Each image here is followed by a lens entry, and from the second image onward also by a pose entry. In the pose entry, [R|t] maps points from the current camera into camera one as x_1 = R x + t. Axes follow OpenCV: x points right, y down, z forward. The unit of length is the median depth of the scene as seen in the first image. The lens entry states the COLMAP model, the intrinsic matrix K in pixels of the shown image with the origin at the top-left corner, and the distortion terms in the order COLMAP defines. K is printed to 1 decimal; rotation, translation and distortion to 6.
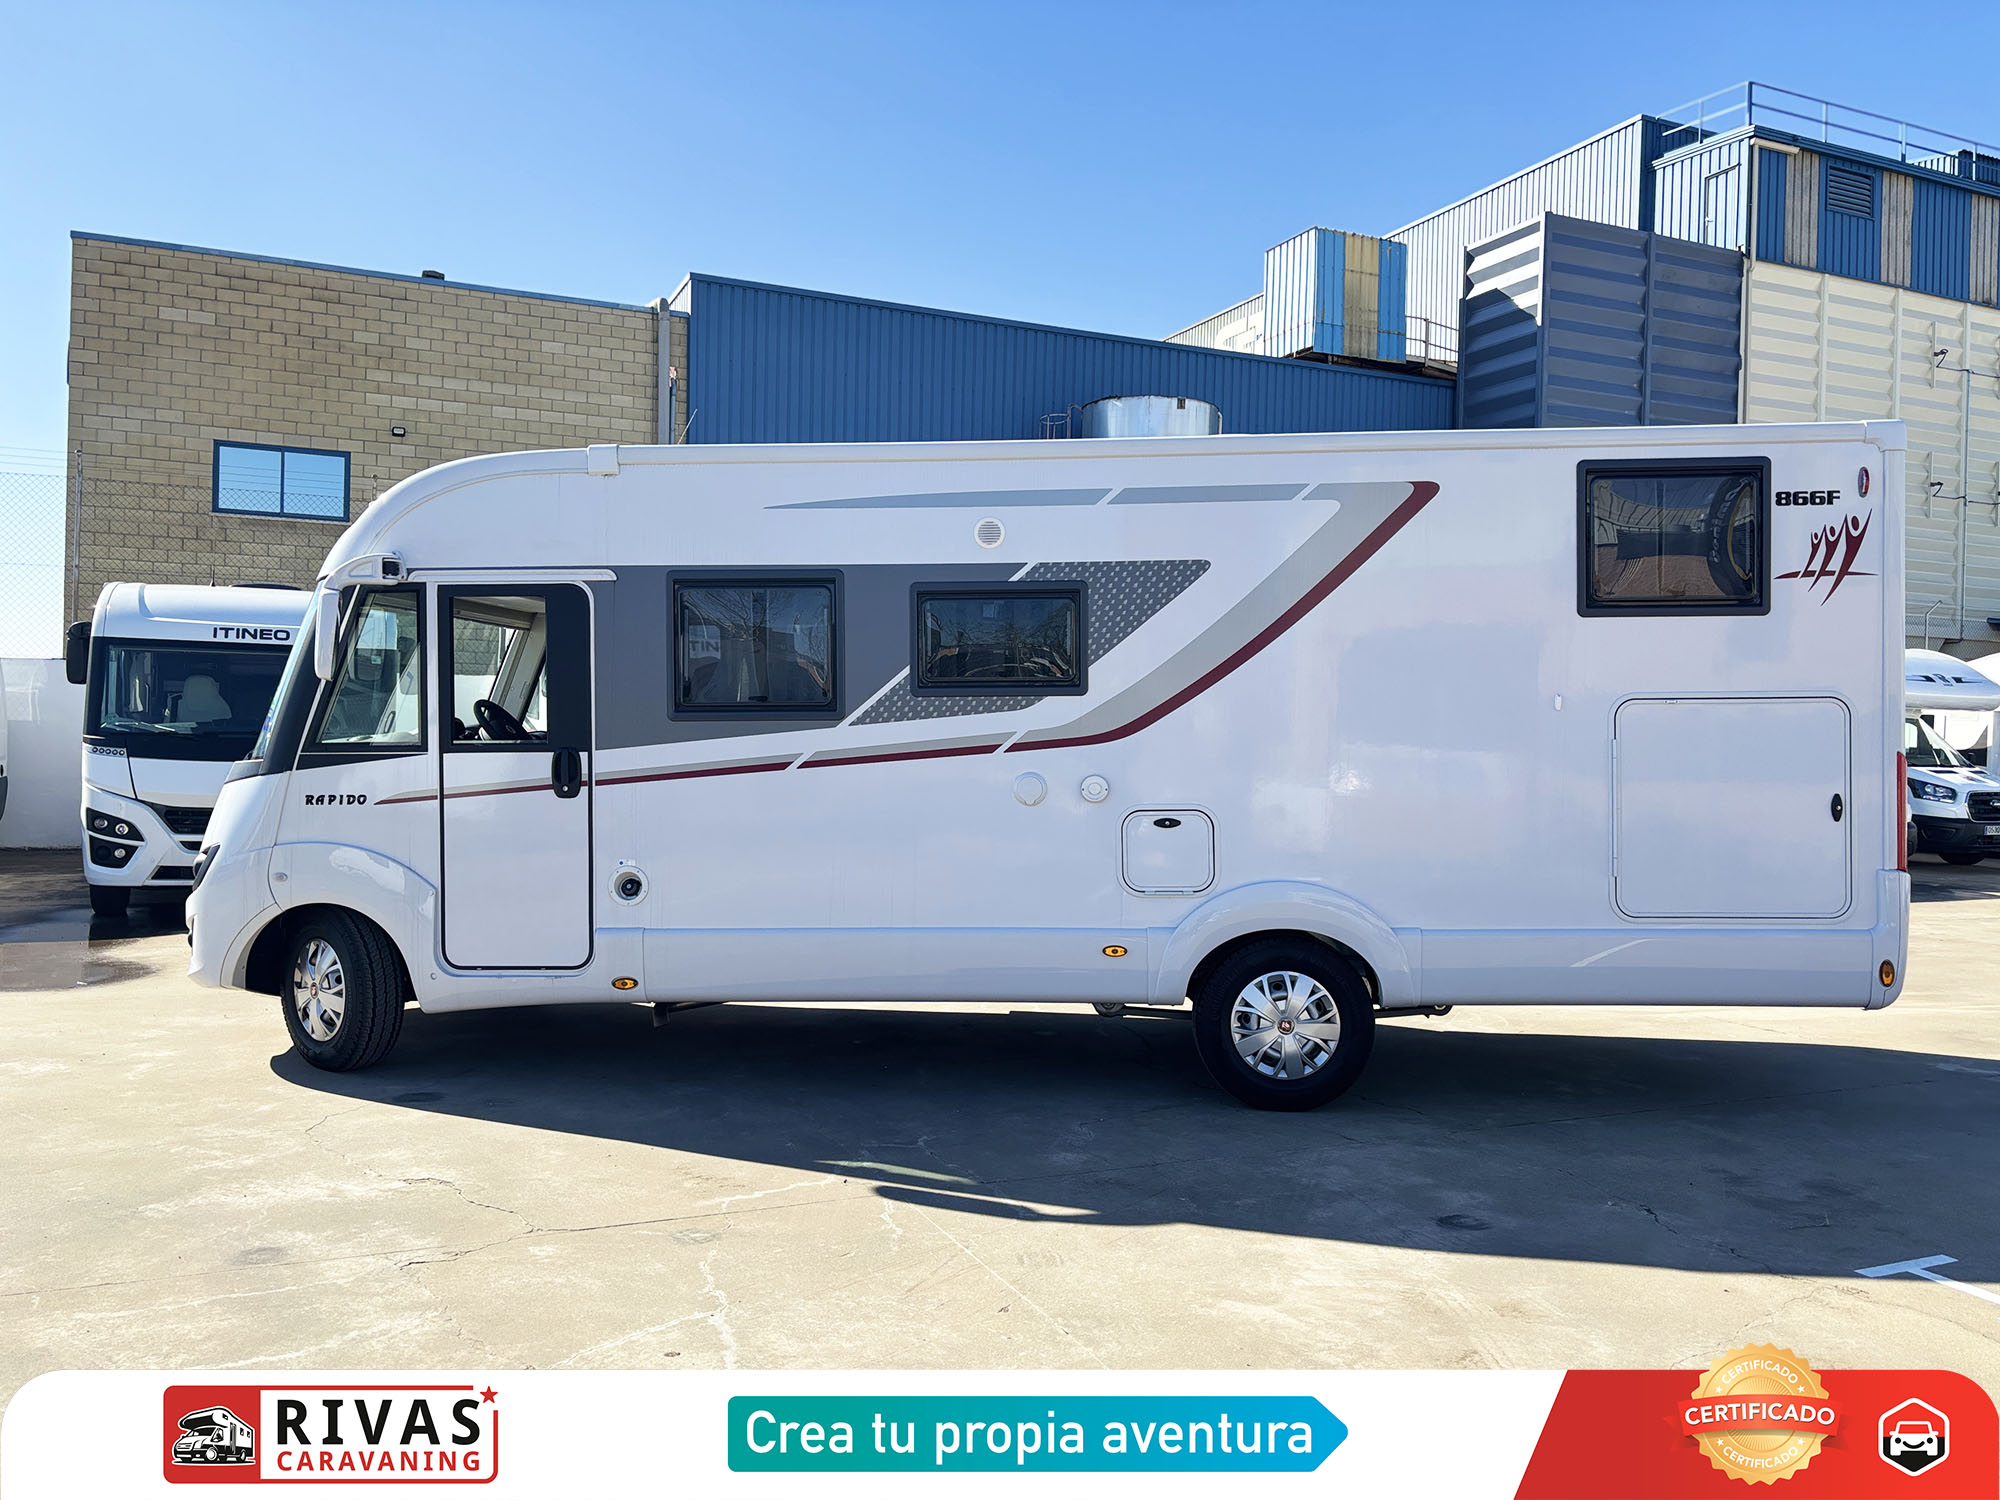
lens RADIAL K [[1477.3, 0, 1022.7], [0, 1477.3, 701.1], [0, 0, 1]] dist [0.187673, -0.229851]
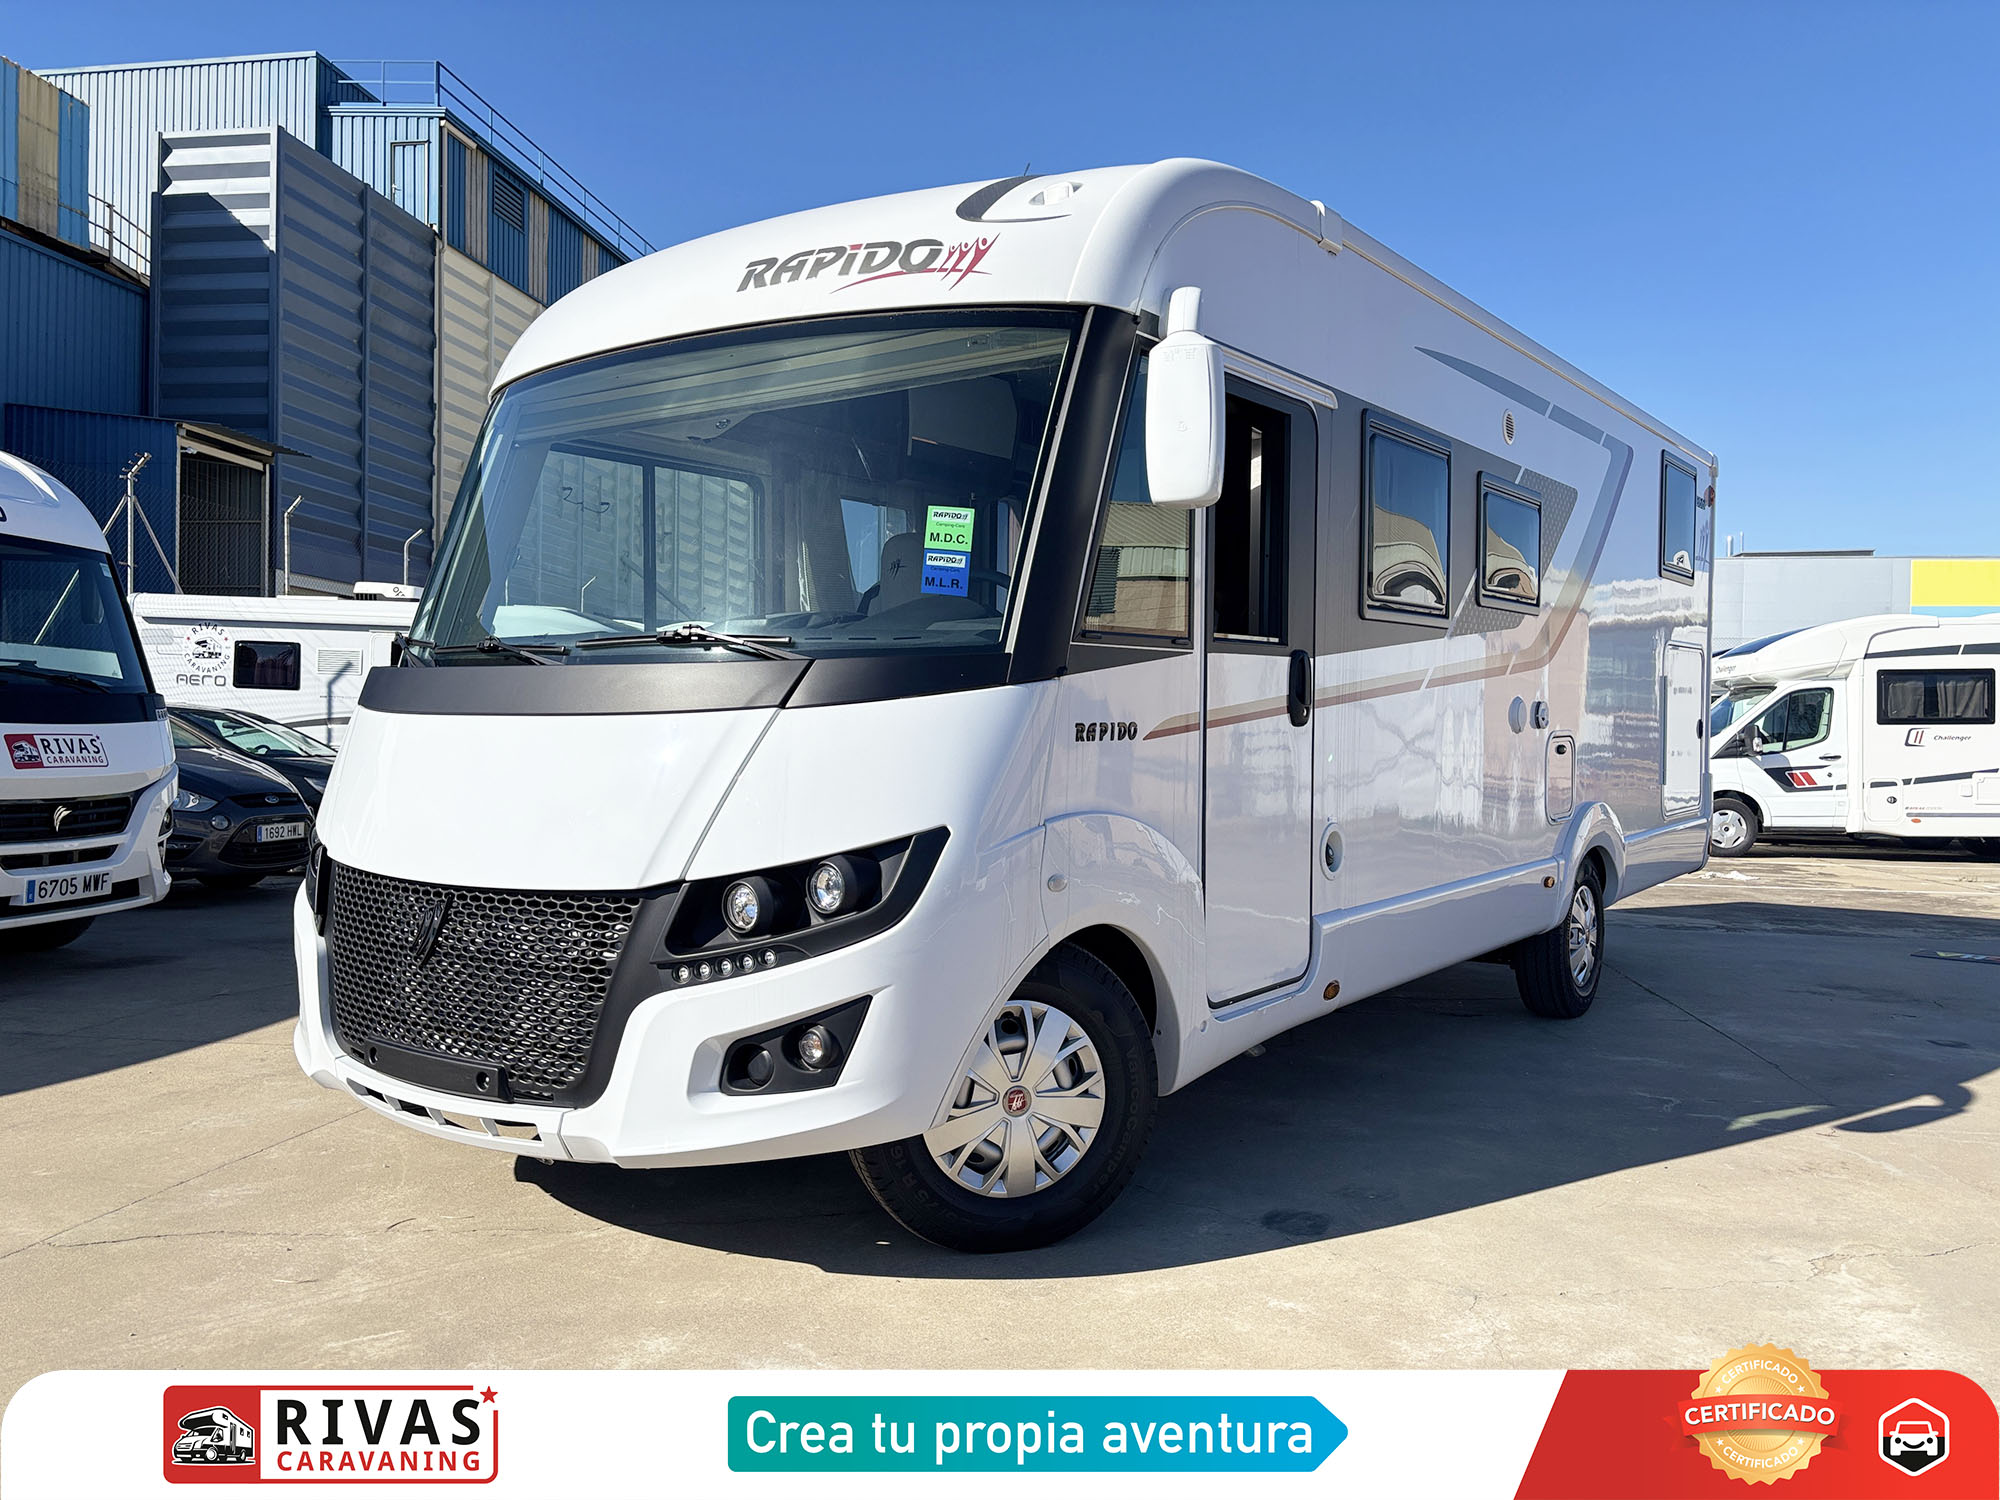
lens RADIAL K [[1477.3, 0, 1022.7], [0, 1477.3, 701.1], [0, 0, 1]] dist [0.187673, -0.229851]
pose [[0.538109, 0.002371, 0.842872, -0.166816], [-0.008237, 0.999963, 0.002446, 0.009661], [-0.842835, -0.008259, 0.538109, 0.135275]]
